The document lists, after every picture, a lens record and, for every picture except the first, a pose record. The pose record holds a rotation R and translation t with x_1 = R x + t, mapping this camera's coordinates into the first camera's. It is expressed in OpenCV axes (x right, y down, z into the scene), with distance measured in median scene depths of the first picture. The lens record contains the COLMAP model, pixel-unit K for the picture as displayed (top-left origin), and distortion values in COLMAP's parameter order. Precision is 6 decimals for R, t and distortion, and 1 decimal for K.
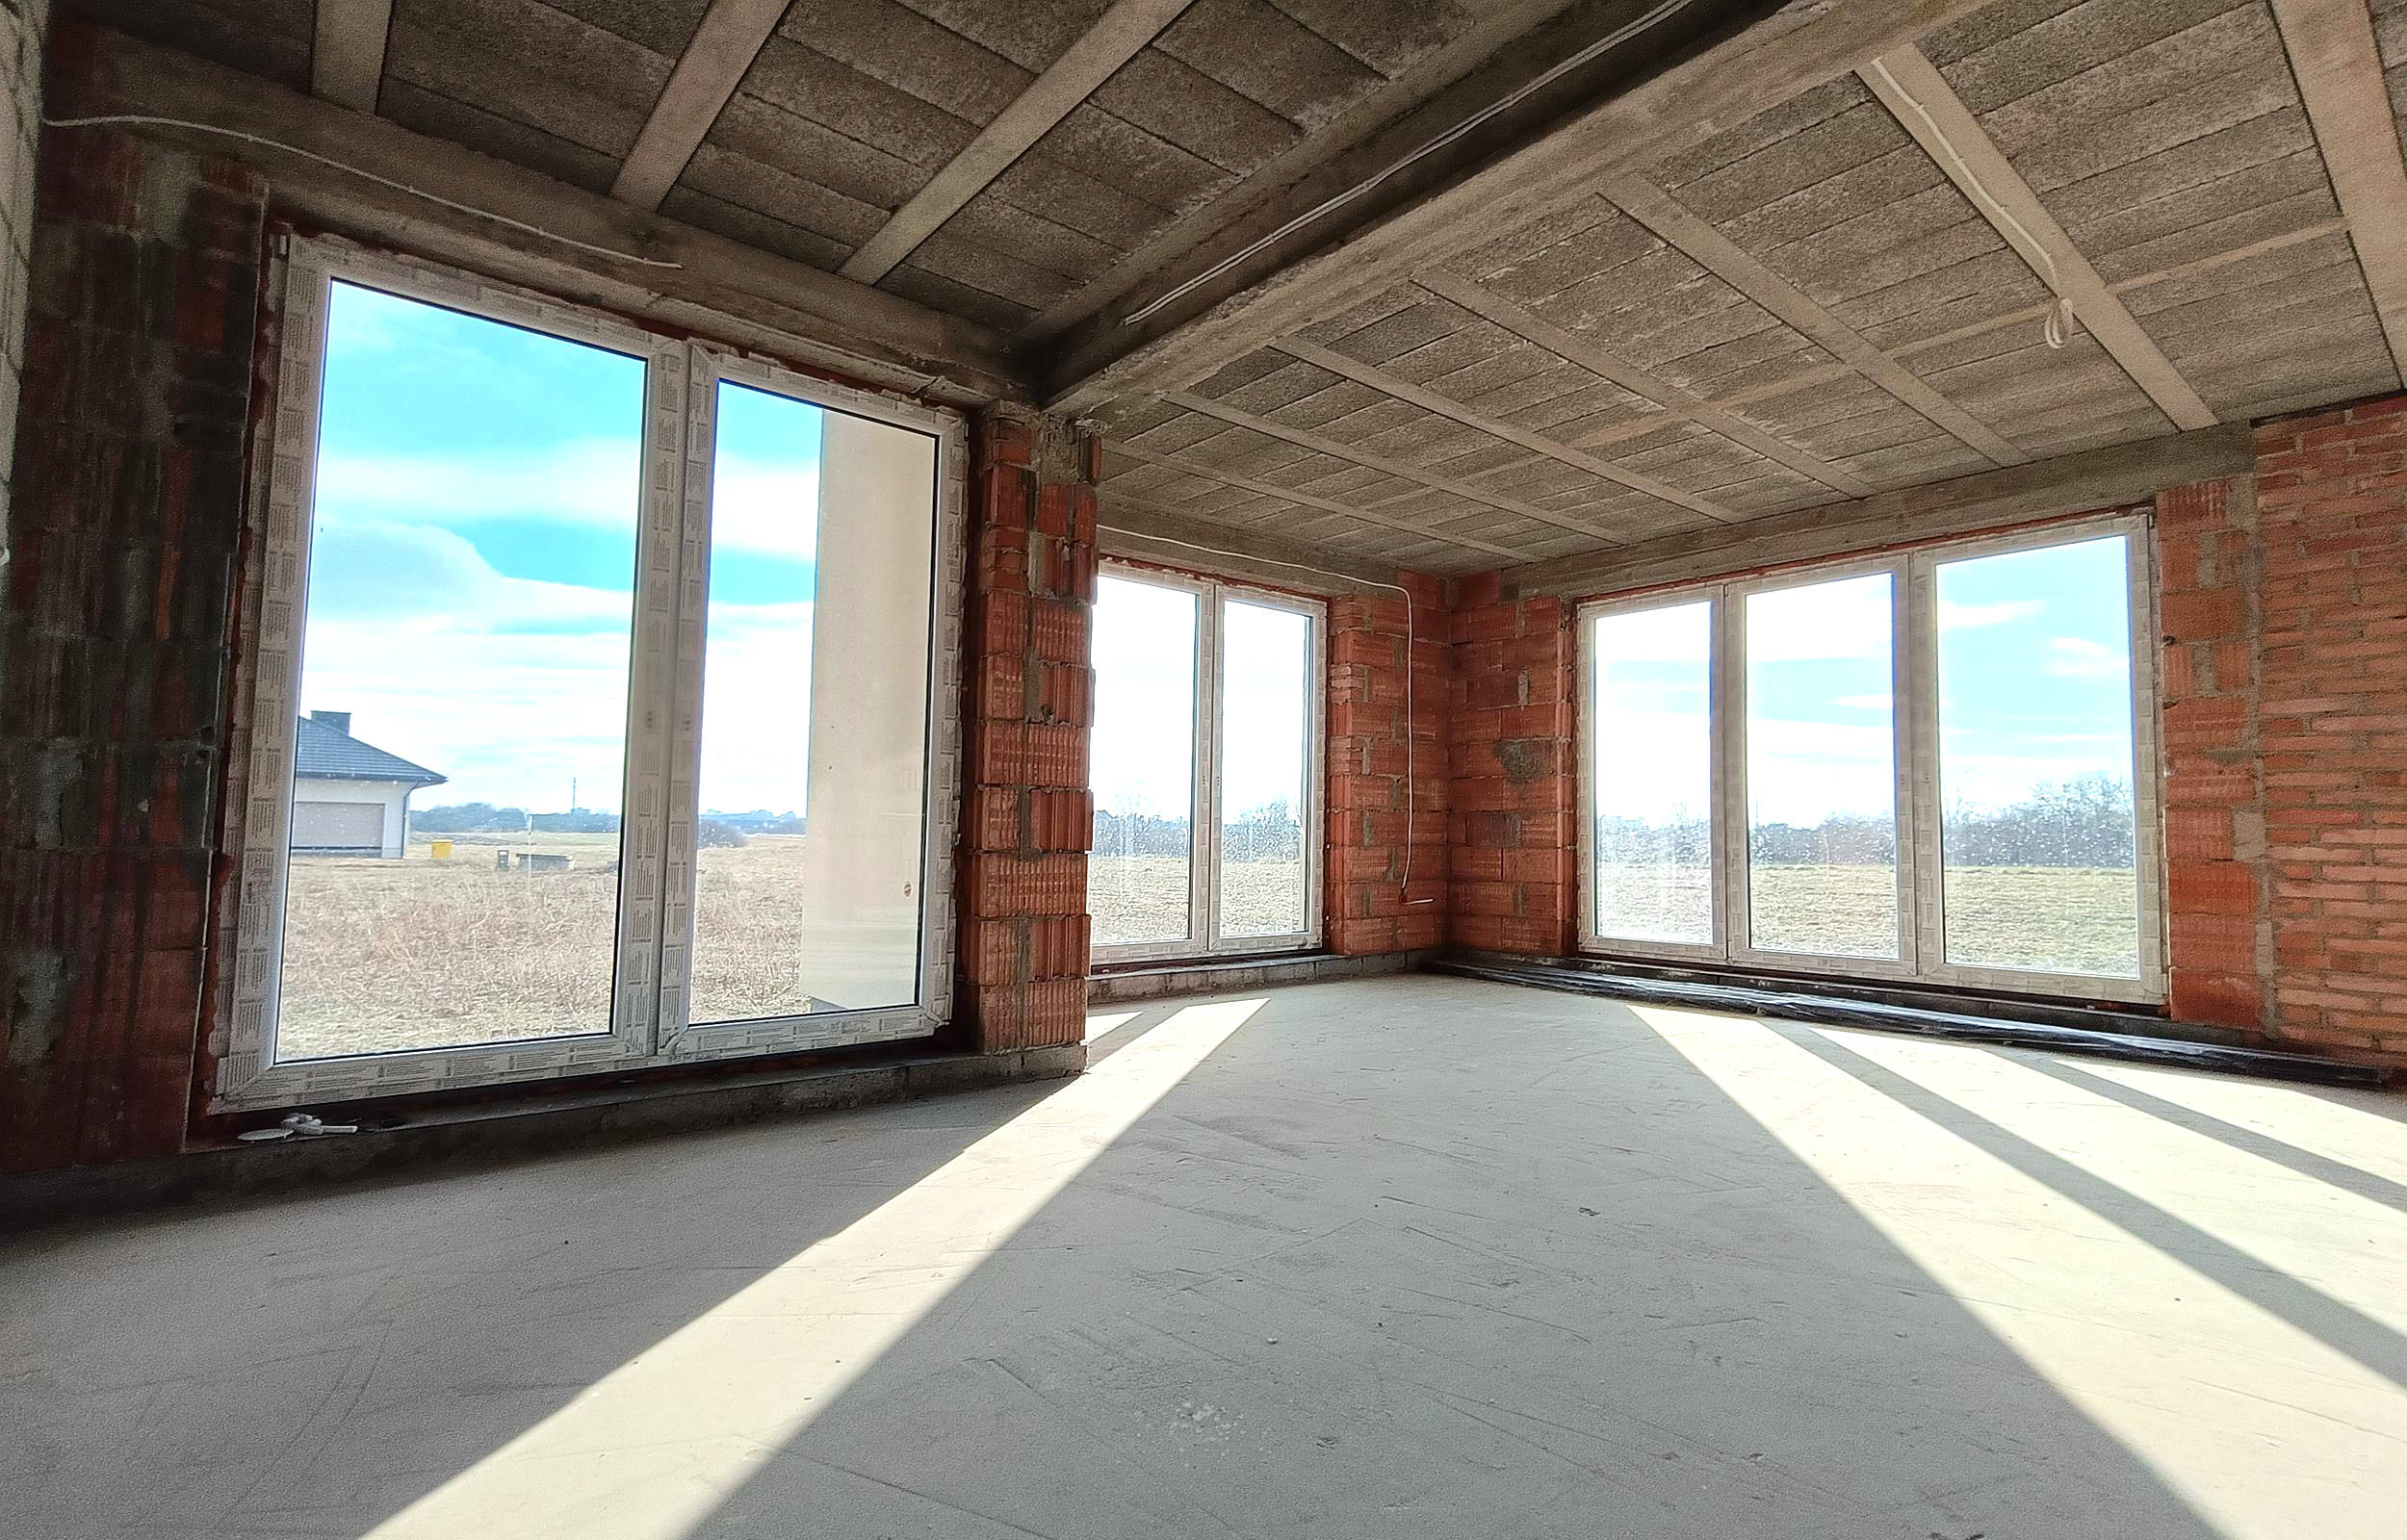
lens RADIAL K [[1126.7, 0, 1211.1], [0, 1126.7, 764.1], [0, 0, 1]] dist [0.004081, 0.000463]
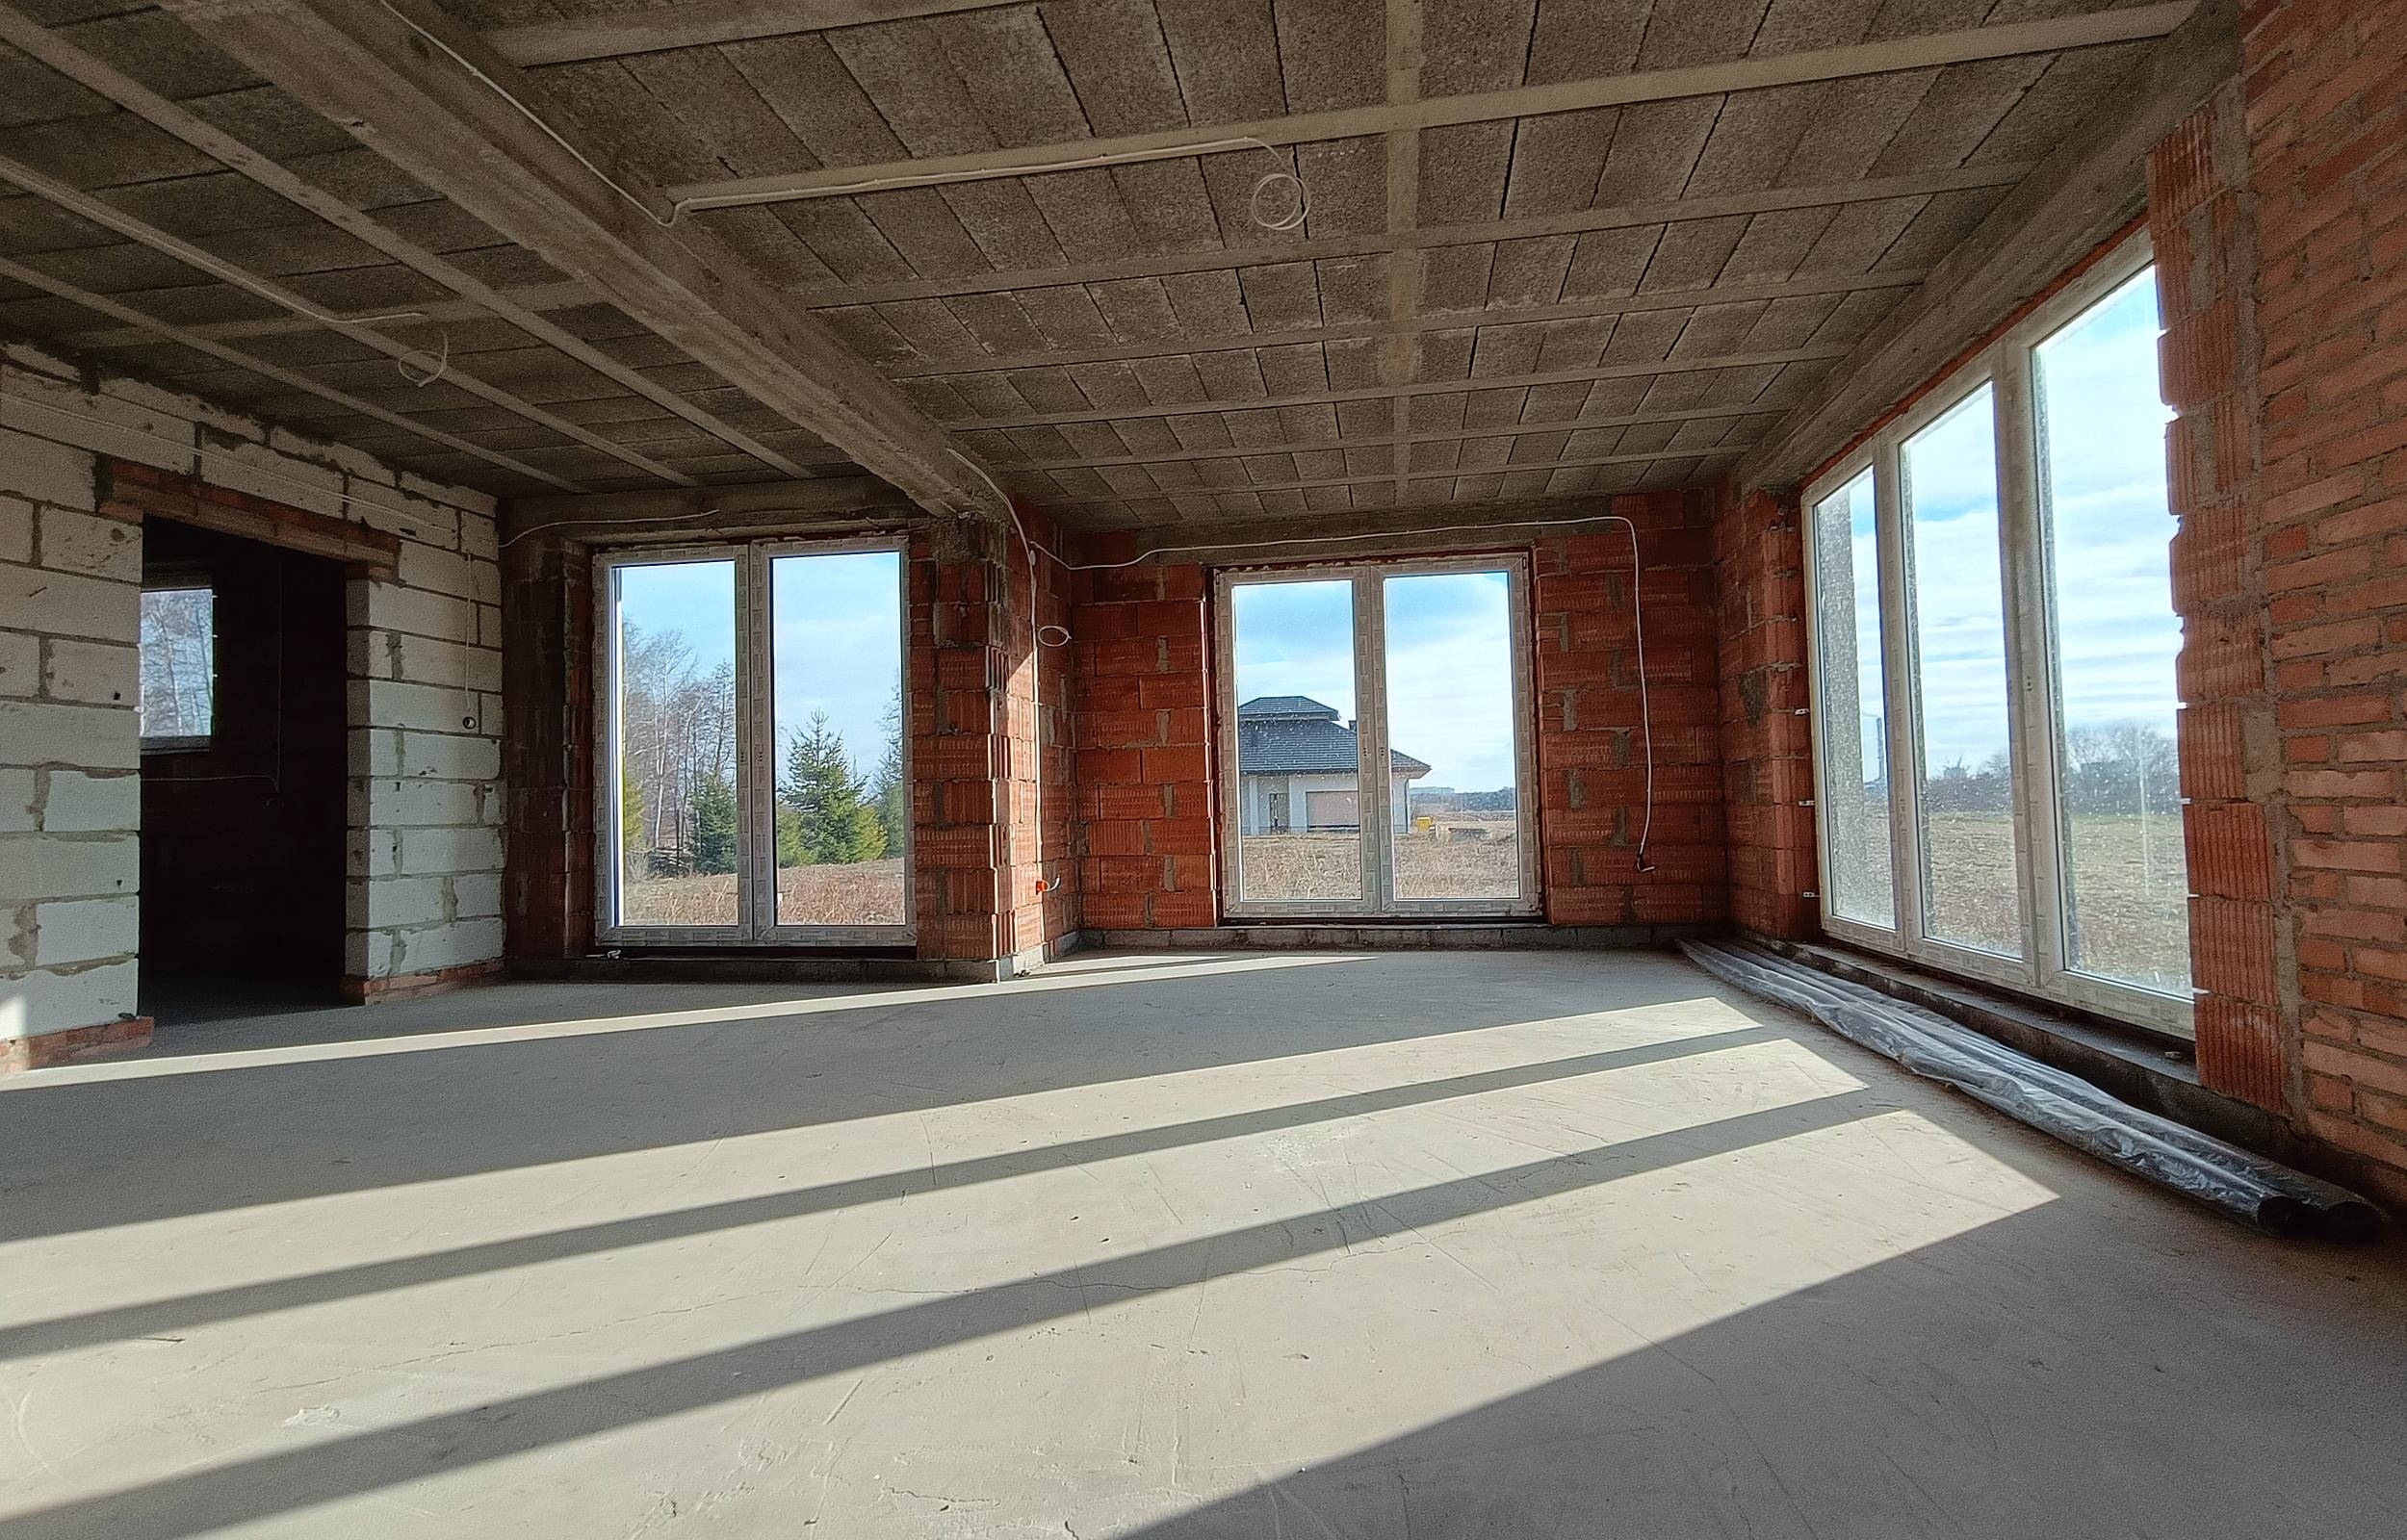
lens RADIAL K [[1126.7, 0, 1216.5], [0, 1126.7, 767.7], [0, 0, 1]] dist [0.004081, 0.000463]
pose [[0.653580, -0.055220, -0.754841, 1.002749], [0.077782, 0.996955, -0.005584, 0.034388], [0.752850, -0.055063, 0.655884, 0.273890]]
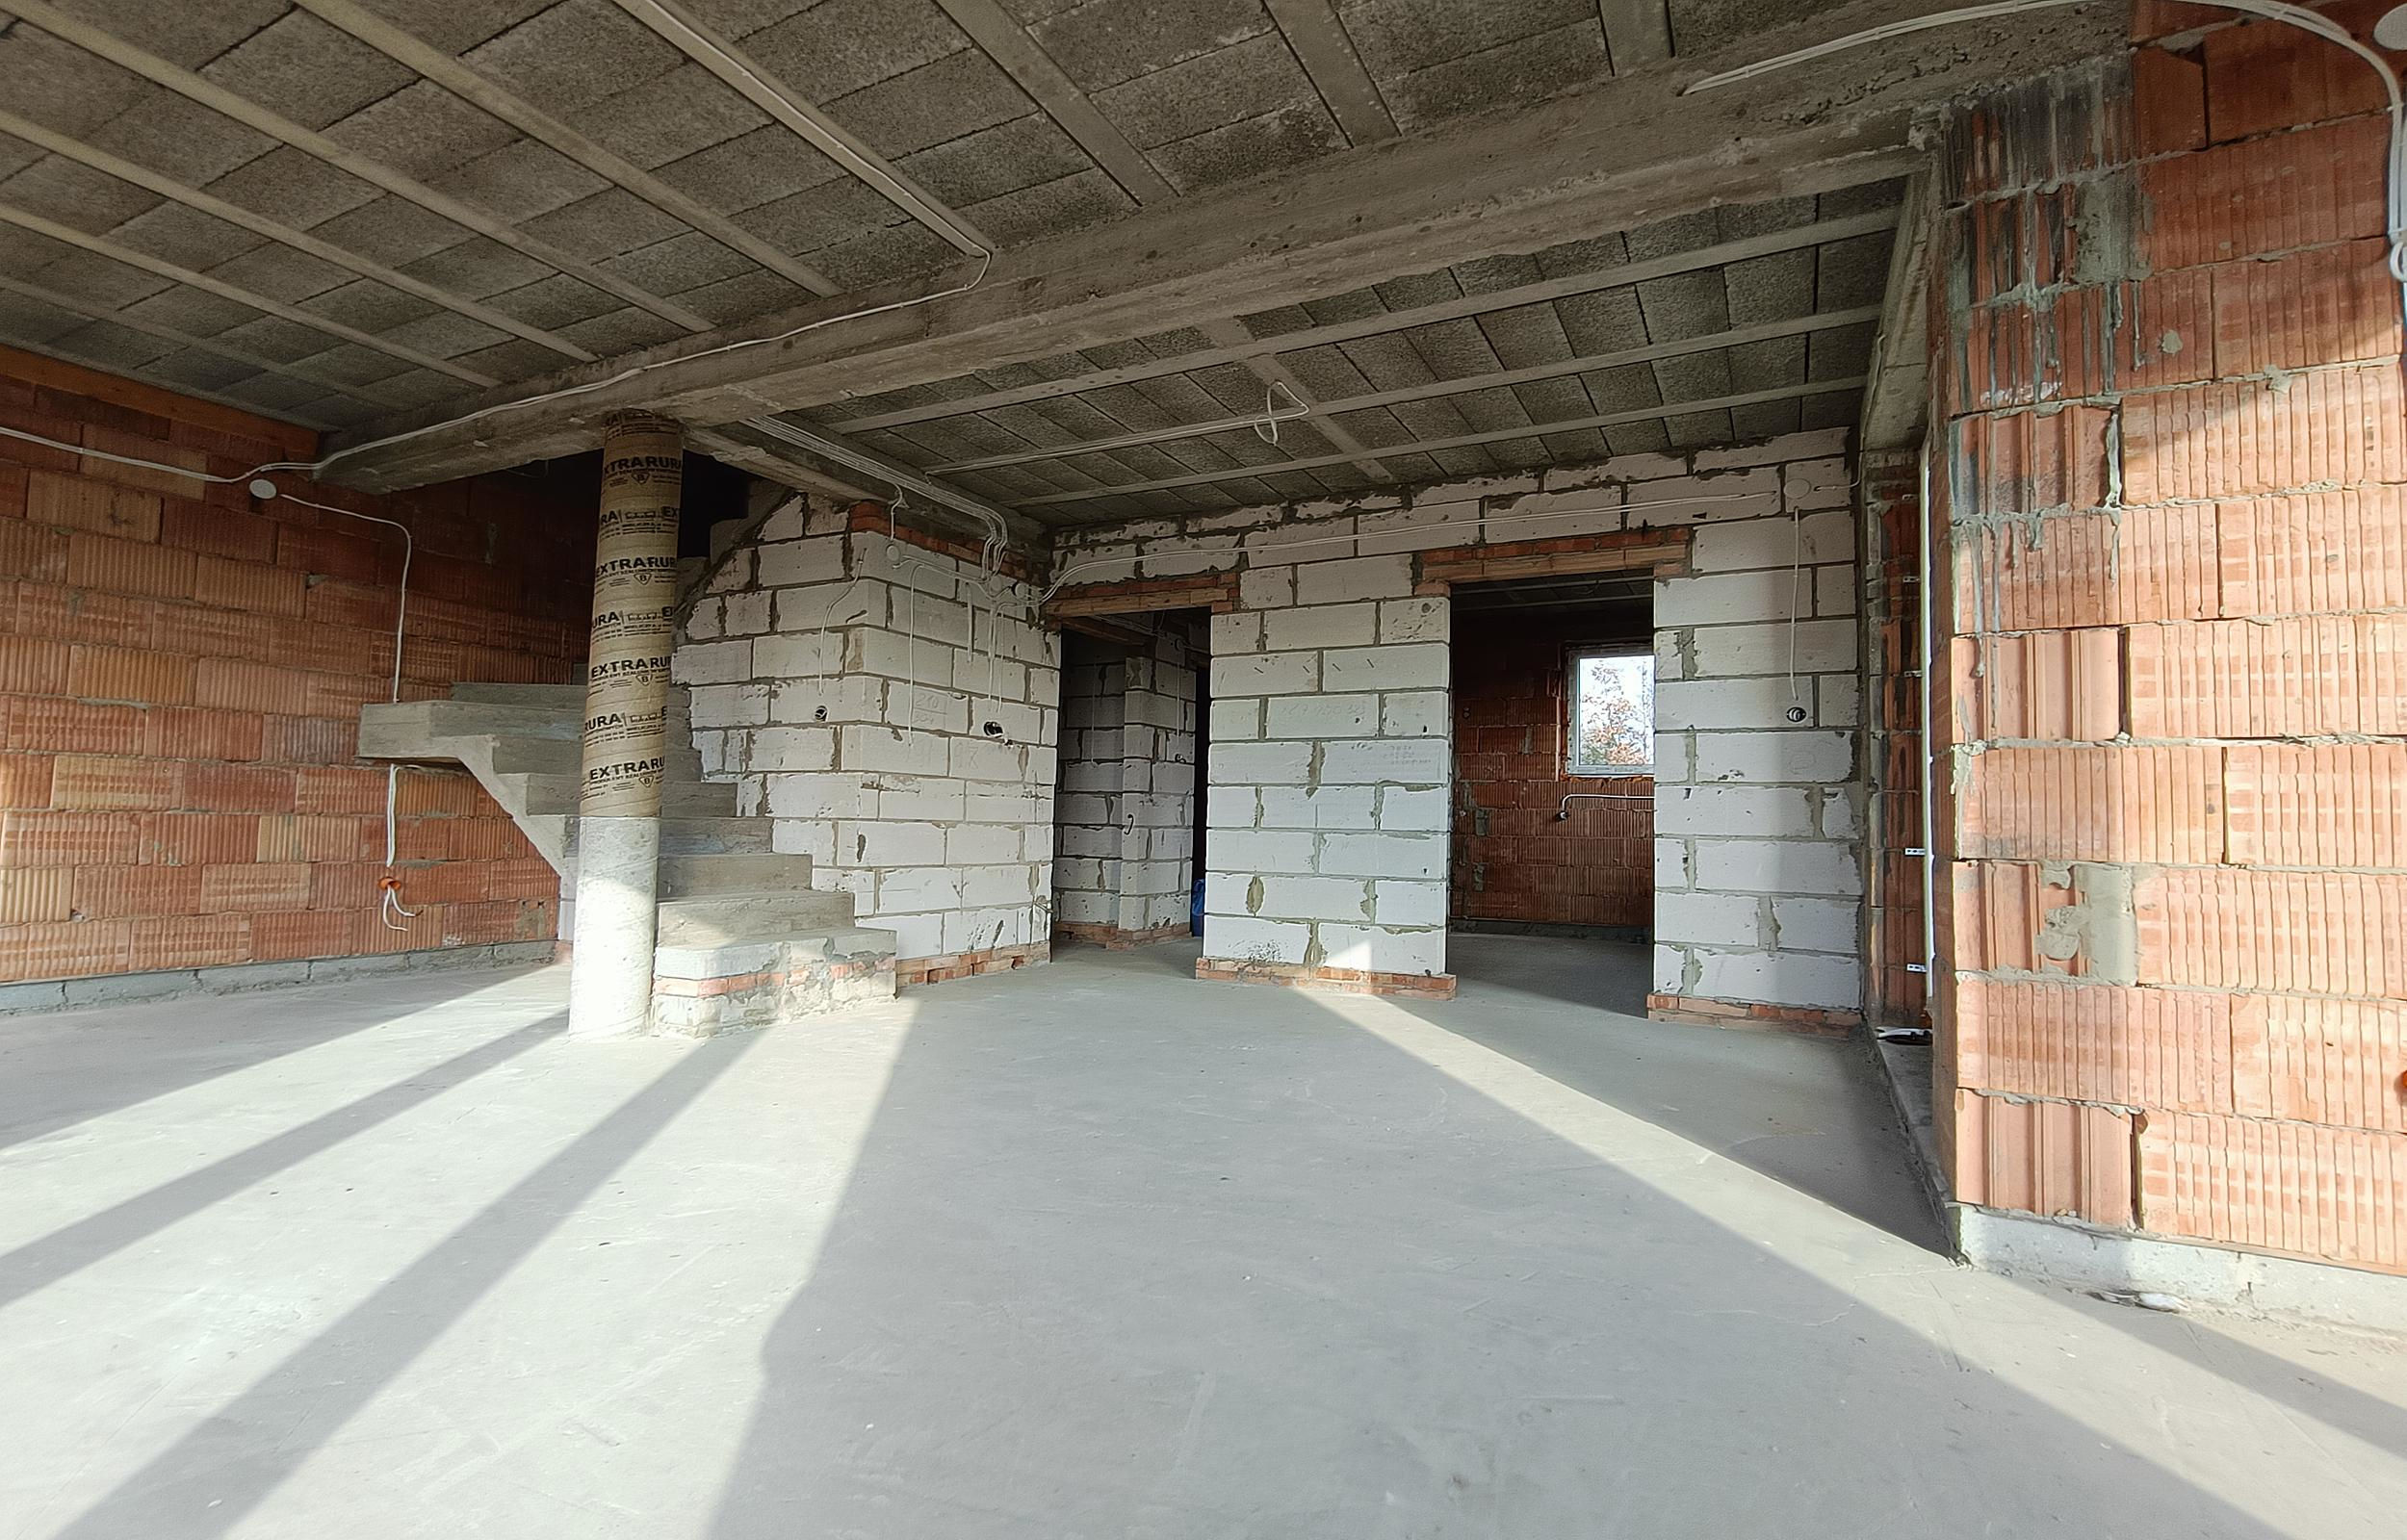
lens RADIAL K [[1126.7, 0, 1202.2], [0, 1126.7, 772.4], [0, 0, 1]] dist [0.004081, 0.000463]
pose [[-0.925300, -0.050597, -0.375846, 0.385055], [-0.006244, 0.992958, -0.118300, 0.094959], [0.379185, -0.107116, -0.919100, 1.255607]]
